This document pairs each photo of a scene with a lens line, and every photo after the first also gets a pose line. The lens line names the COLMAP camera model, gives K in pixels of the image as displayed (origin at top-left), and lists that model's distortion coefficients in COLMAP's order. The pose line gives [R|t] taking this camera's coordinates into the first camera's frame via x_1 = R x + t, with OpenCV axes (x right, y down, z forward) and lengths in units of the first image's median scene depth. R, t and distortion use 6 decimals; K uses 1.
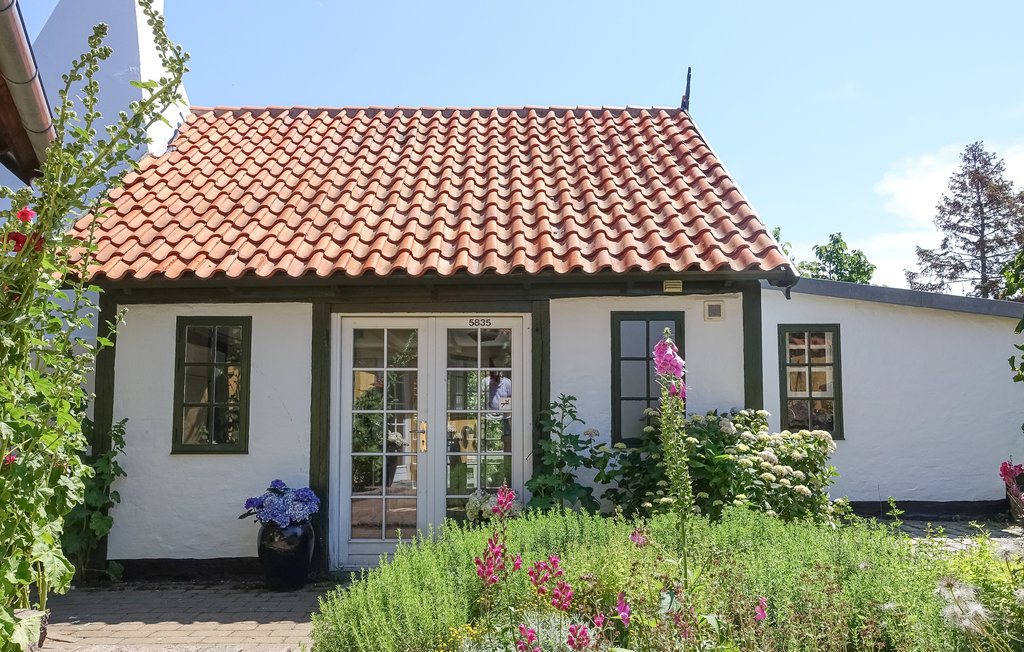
lens RADIAL K [[796.8, 0, 505.8], [0, 796.8, 337.7], [0, 0, 1]] dist [0.006455, 0.002304]
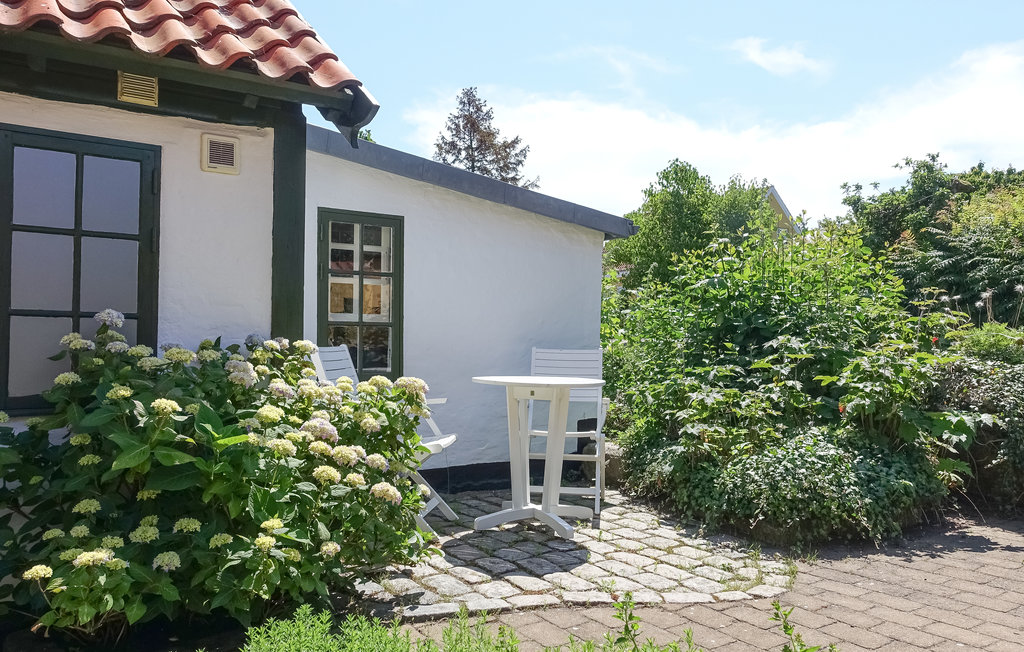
lens RADIAL K [[796.8, 0, 505.8], [0, 796.8, 337.7], [0, 0, 1]] dist [0.006455, 0.002304]
pose [[0.813754, 0.011816, 0.581089, 0.112480], [-0.061529, 0.995926, 0.065913, 0.043581], [-0.577943, -0.089391, 0.811167, 0.465007]]
